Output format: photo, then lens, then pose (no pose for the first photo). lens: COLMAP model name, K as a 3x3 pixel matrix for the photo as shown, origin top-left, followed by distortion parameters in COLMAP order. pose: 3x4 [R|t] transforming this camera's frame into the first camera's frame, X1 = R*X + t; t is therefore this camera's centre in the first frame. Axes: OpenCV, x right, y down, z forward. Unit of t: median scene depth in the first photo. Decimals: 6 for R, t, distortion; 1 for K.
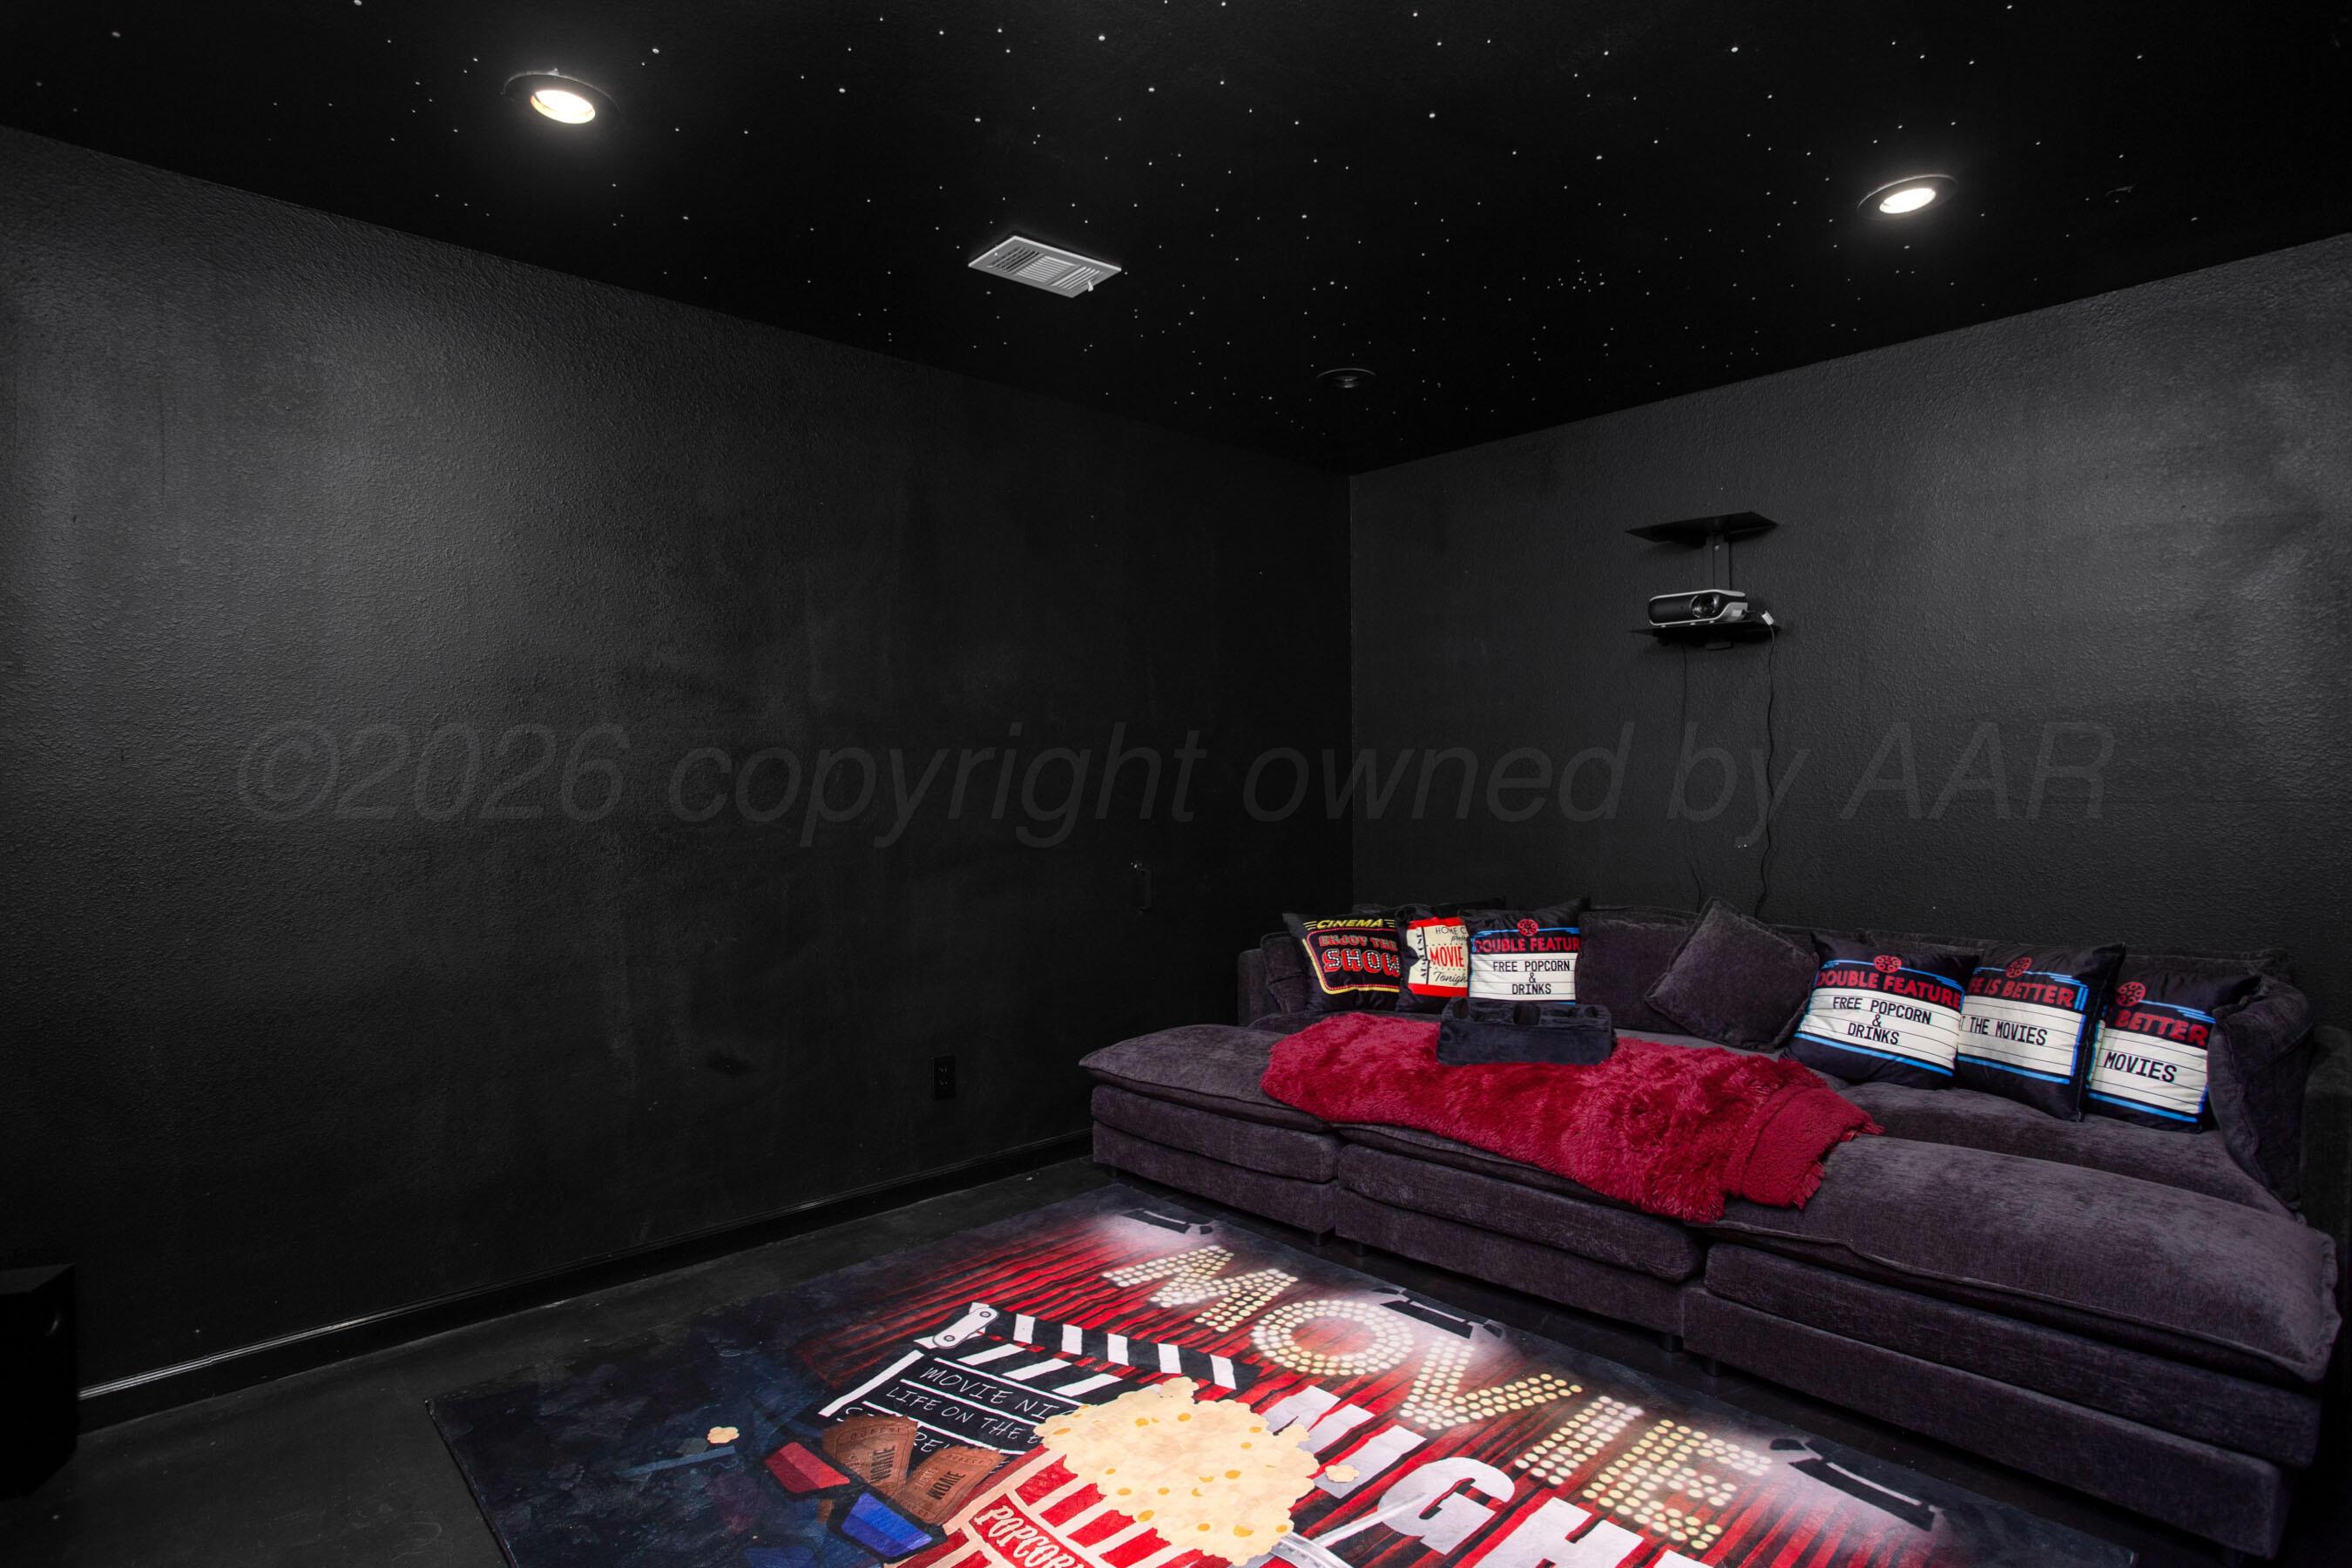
lens RADIAL K [[1178.8, 0, 1178.6], [0, 1178.8, 786.0], [0, 0, 1]] dist [-0.011060, 0.006814]
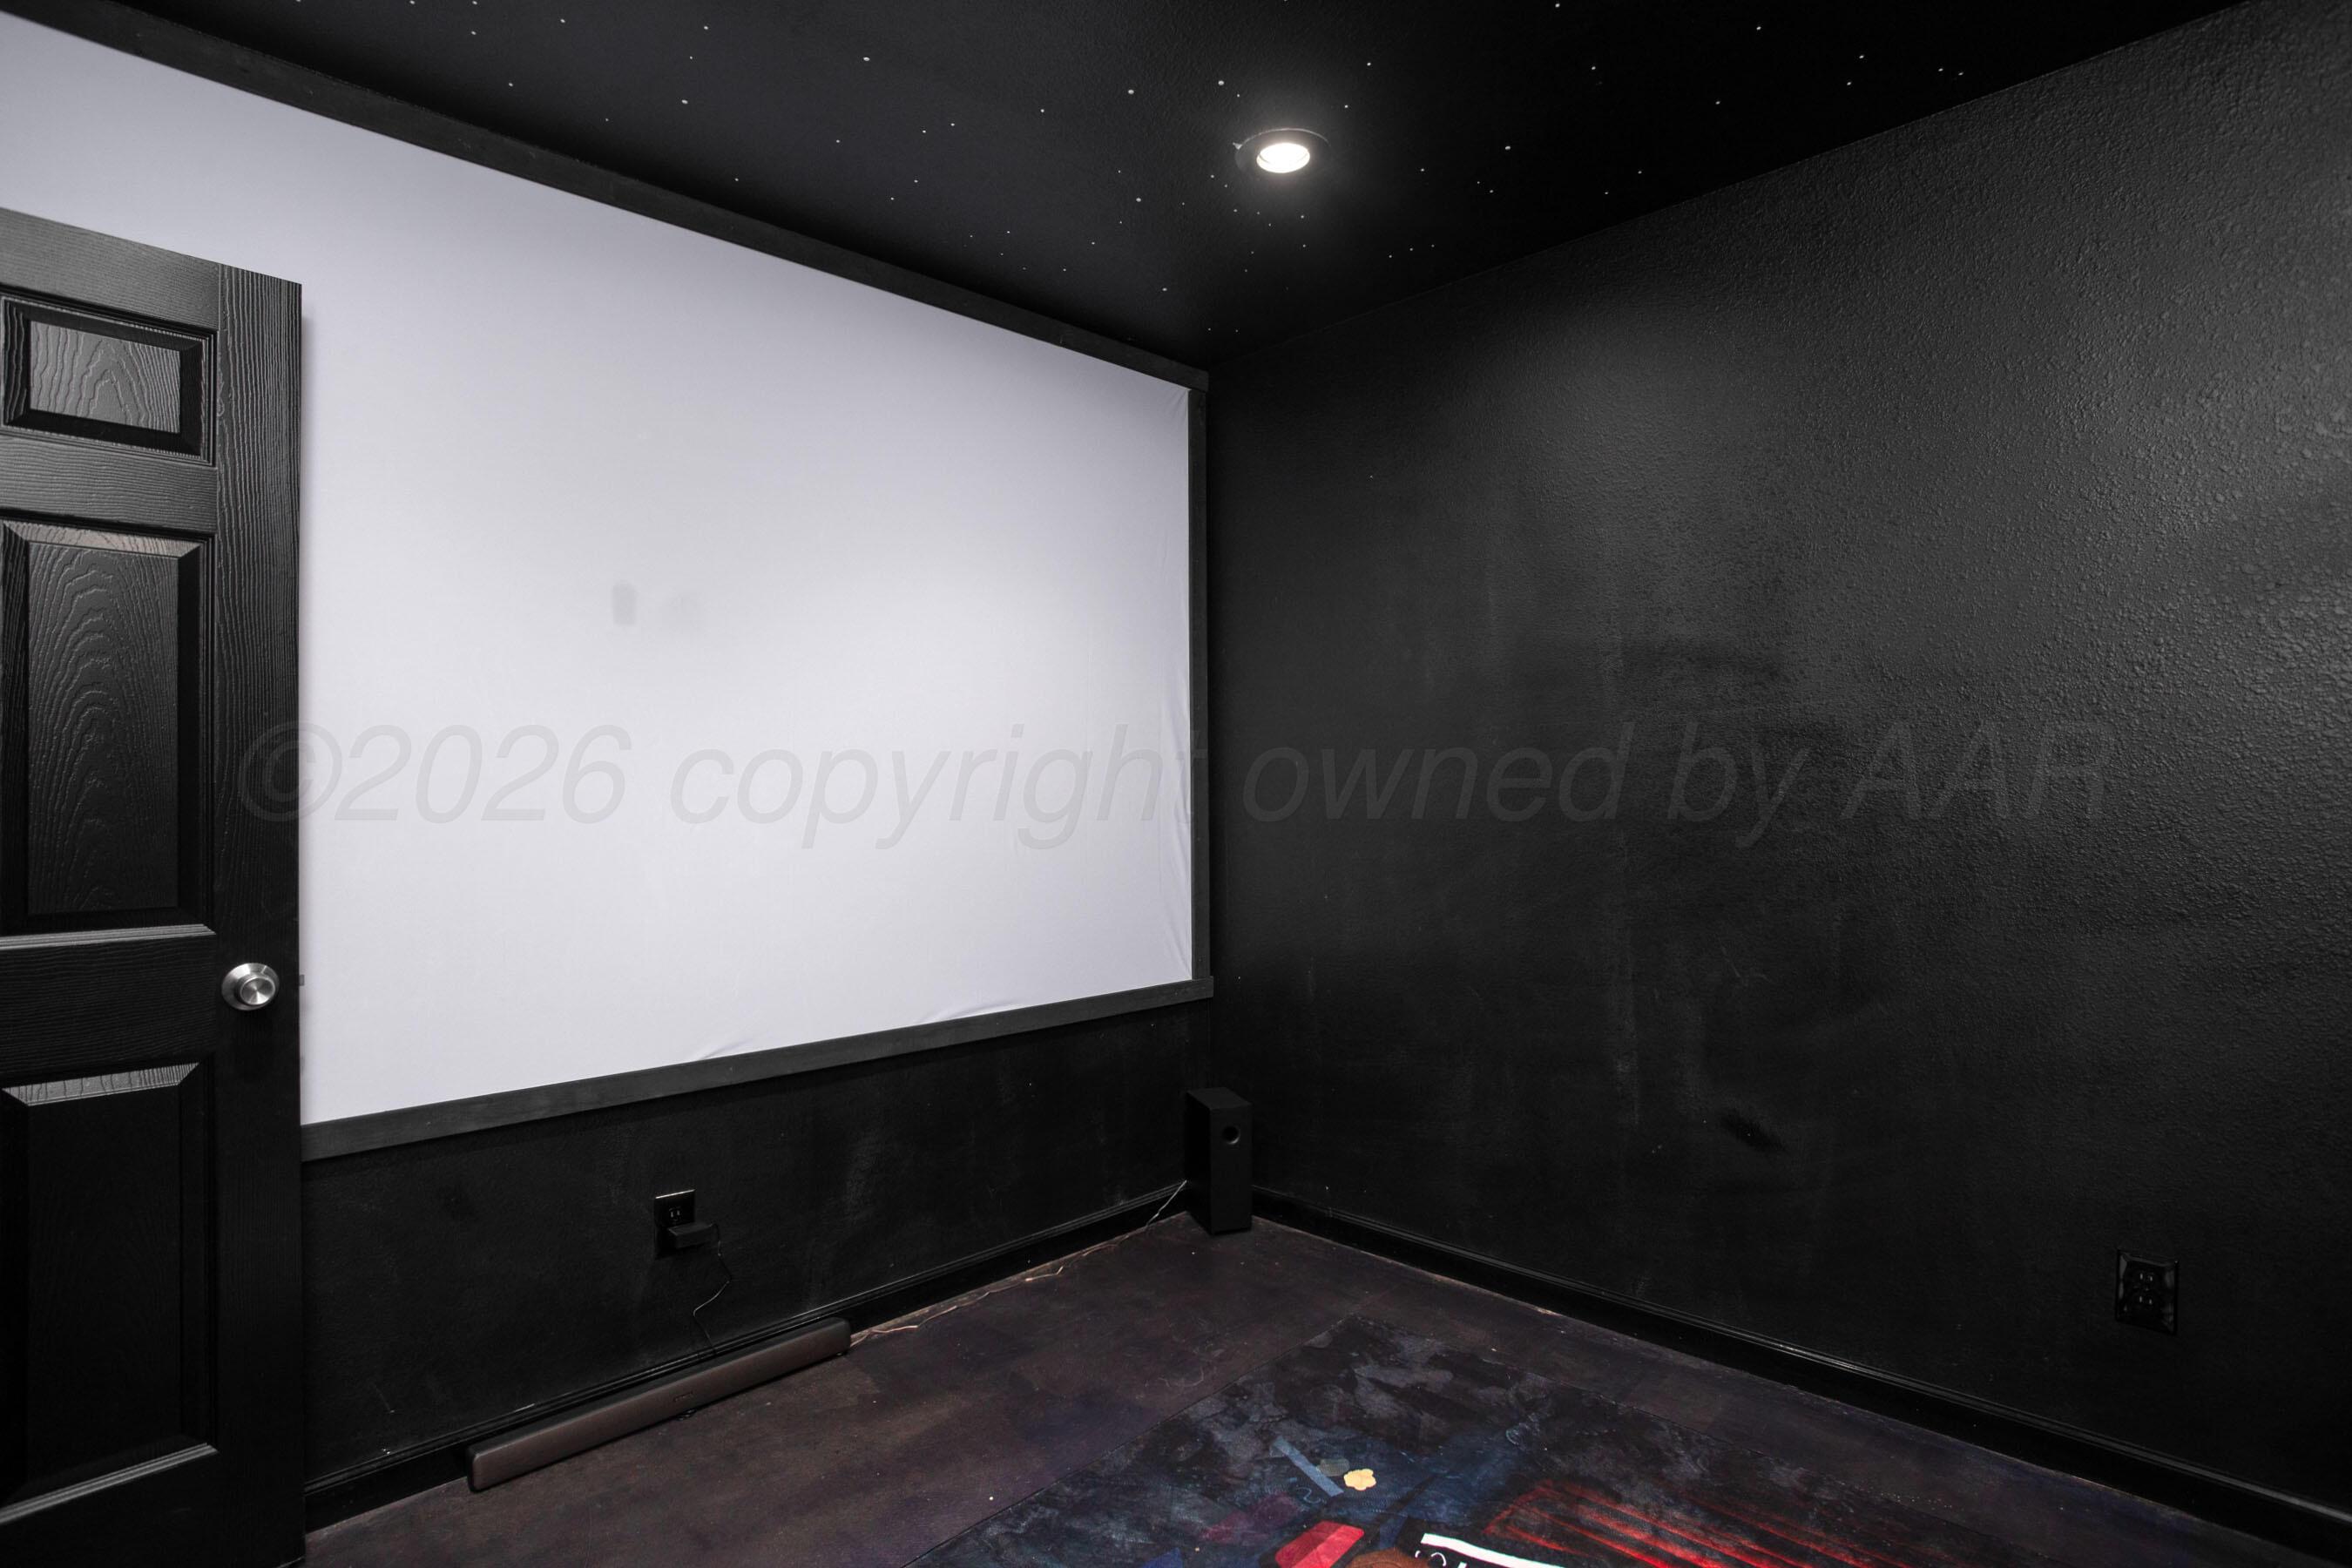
lens RADIAL K [[1178.8, 0, 1178.4], [0, 1178.8, 789.7], [0, 0, 1]] dist [-0.011060, 0.006814]
pose [[0.041557, 0.006423, -0.999116, 0.428070], [0.022785, 0.999713, 0.007375, -0.008472], [0.998876, -0.023072, 0.041398, 0.652014]]
